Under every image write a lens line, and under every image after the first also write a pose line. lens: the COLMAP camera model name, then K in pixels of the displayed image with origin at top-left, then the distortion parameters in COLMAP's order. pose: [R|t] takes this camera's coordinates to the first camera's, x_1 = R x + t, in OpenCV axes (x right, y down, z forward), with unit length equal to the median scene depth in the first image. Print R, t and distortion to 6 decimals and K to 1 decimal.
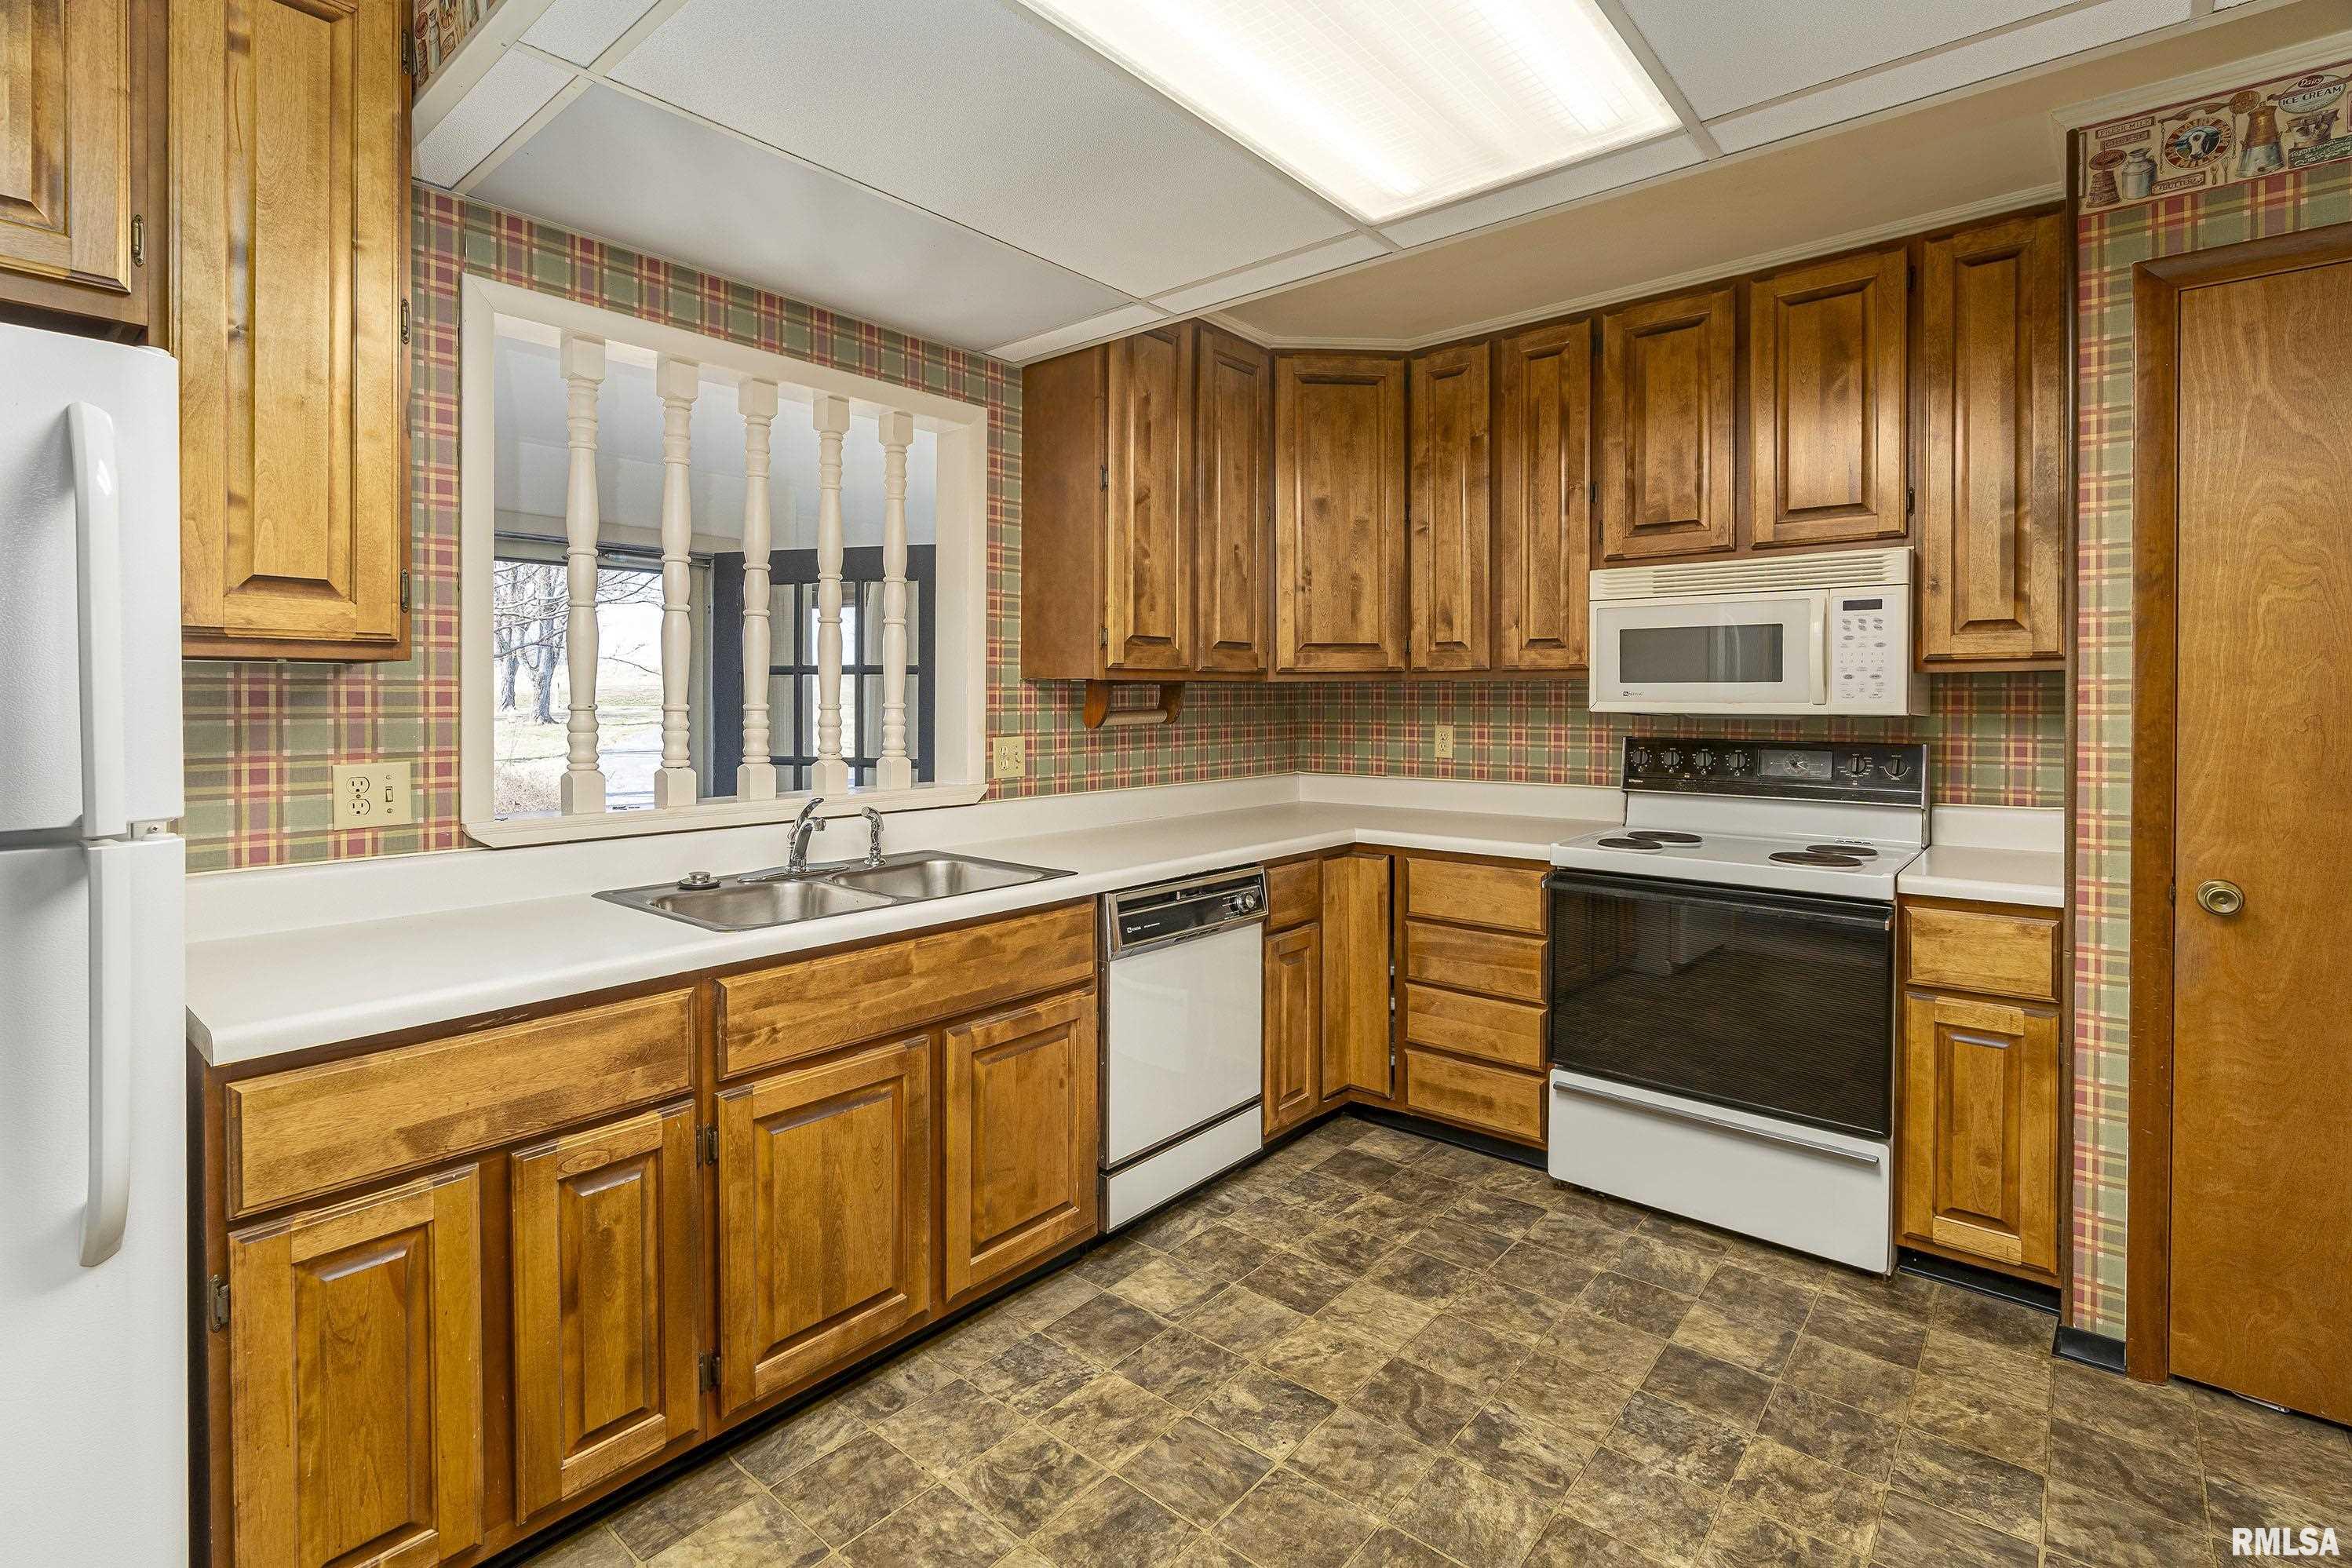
lens RADIAL K [[1092.1, 0, 1174.9], [0, 1092.1, 699.9], [0, 0, 1]] dist [-0.001996, 0.000312]
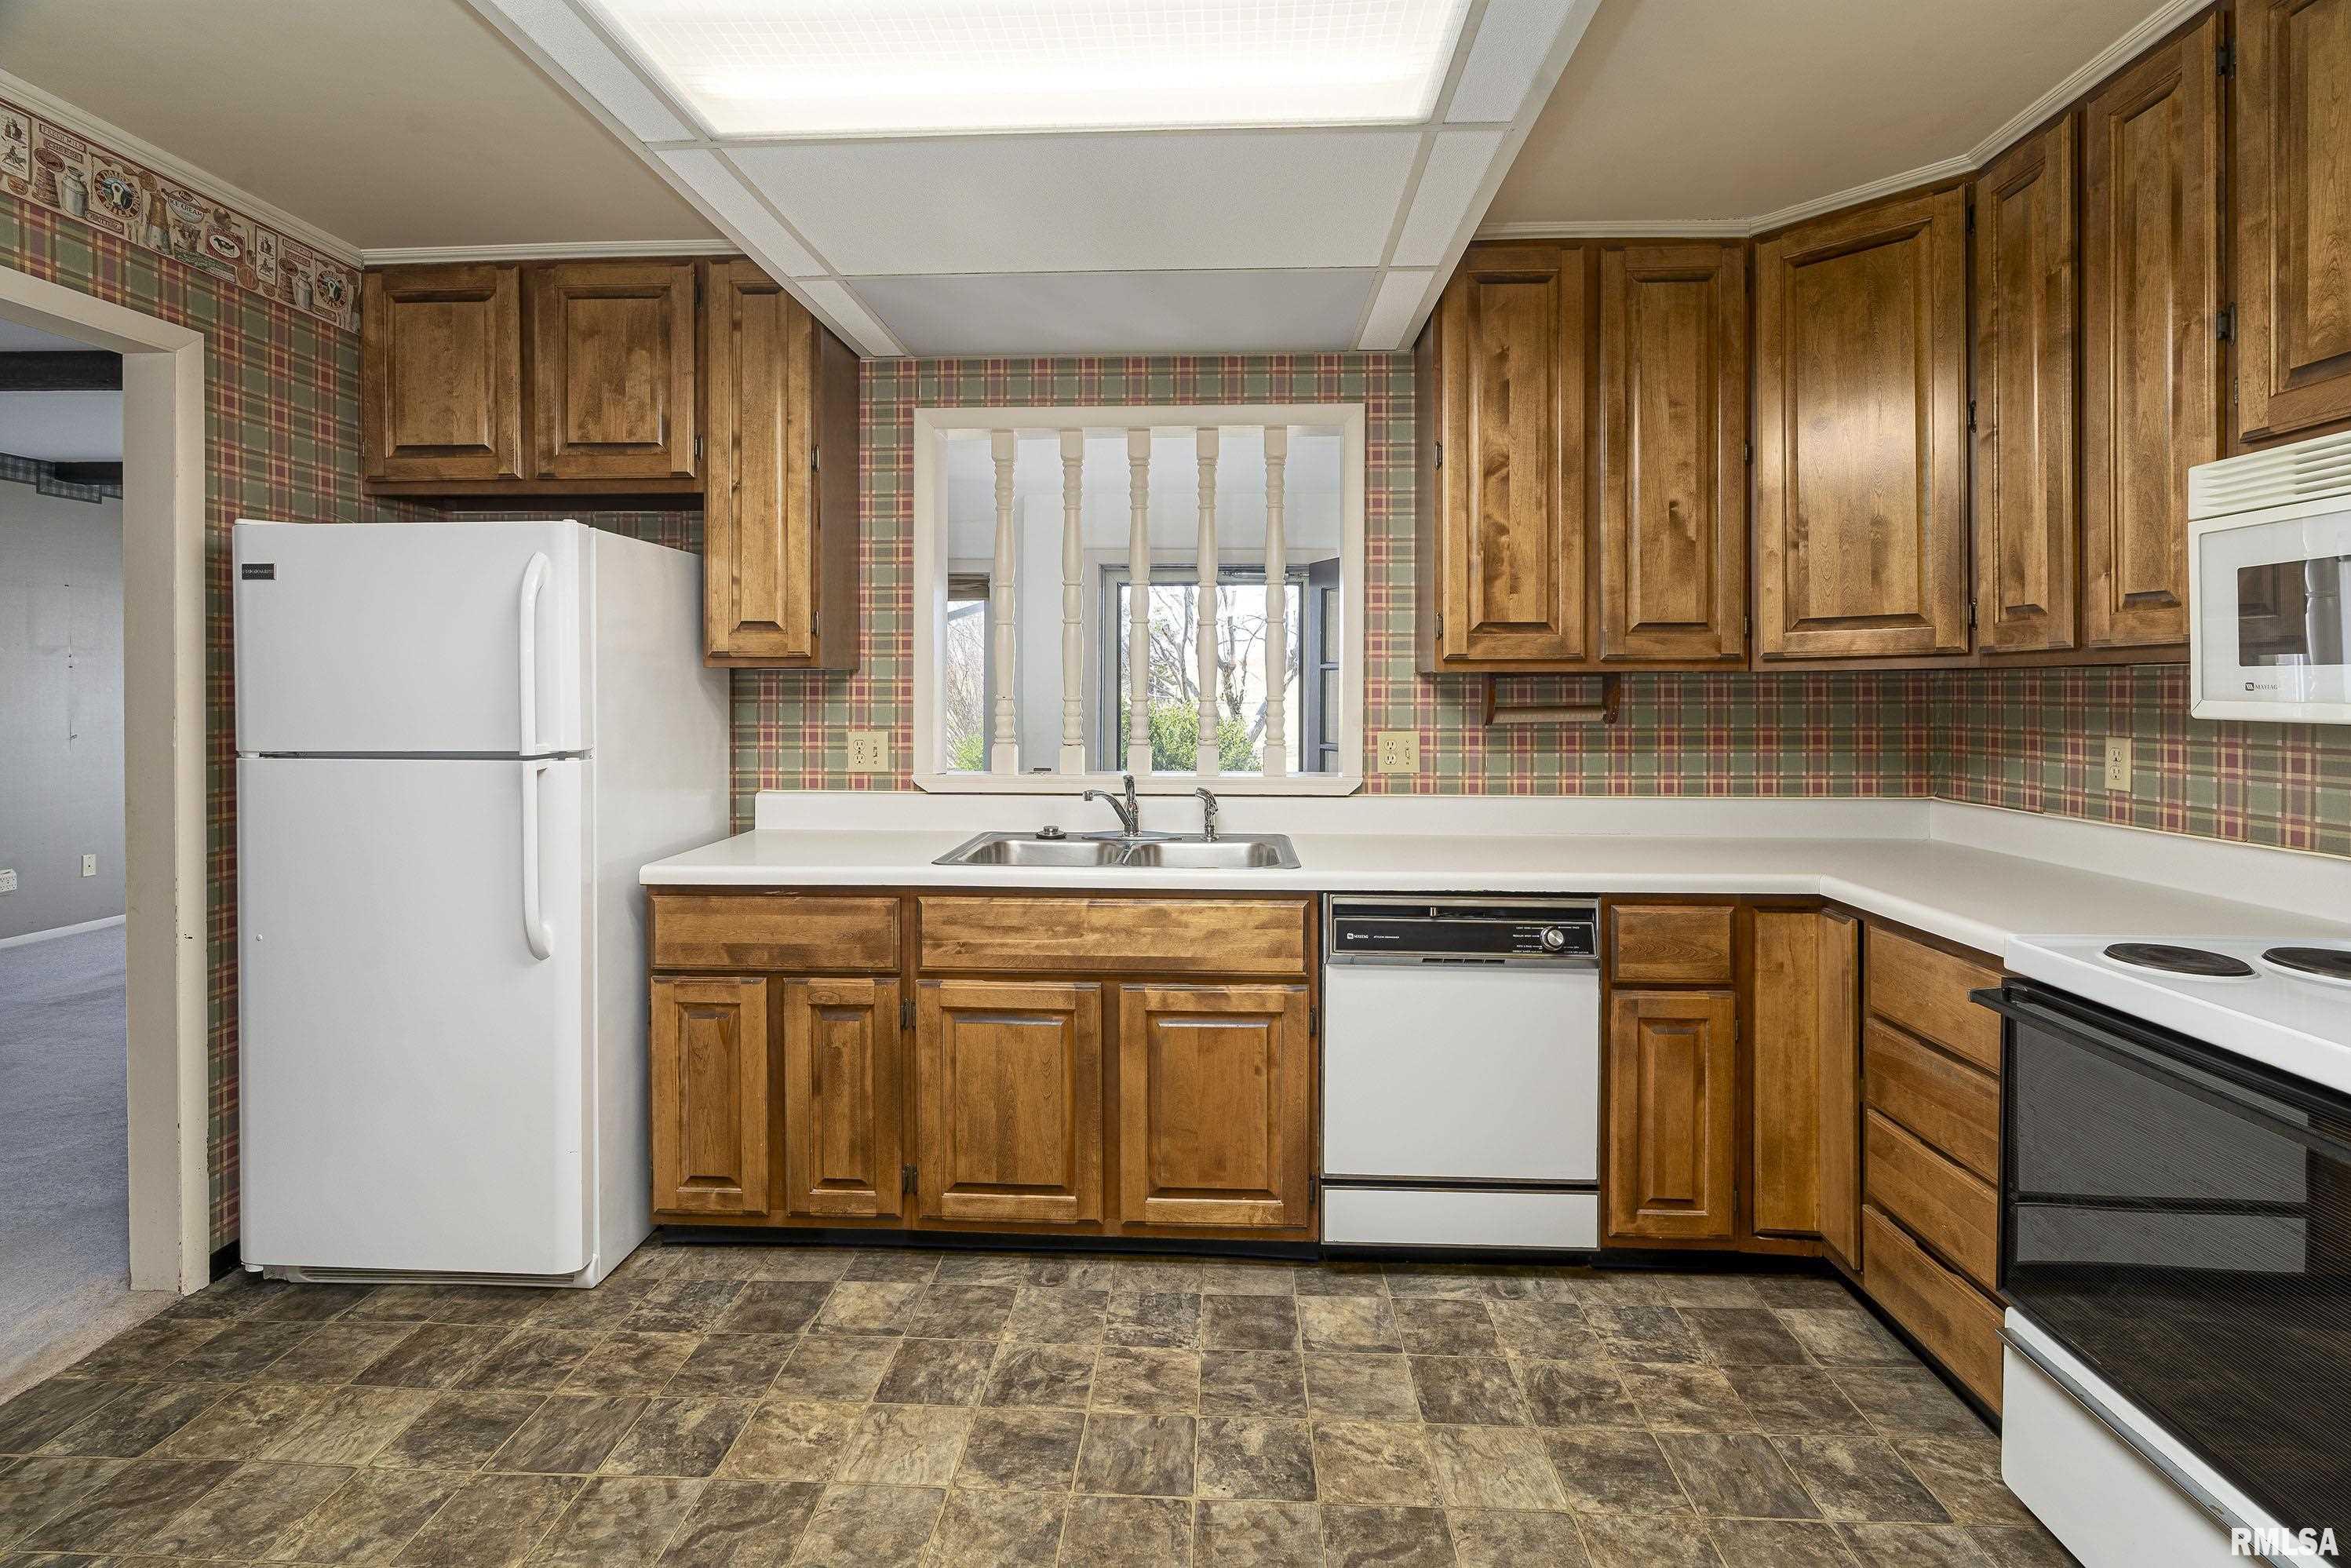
lens RADIAL K [[1095.7, 0, 1176.9], [0, 1095.7, 687.0], [0, 0, 1]] dist [-0.002533, 0.000352]
pose [[0.608780, -0.000950, -0.793338, 0.610040], [-0.003151, 0.999989, -0.003615, -0.002246], [0.793333, 0.004700, 0.608770, 0.292810]]
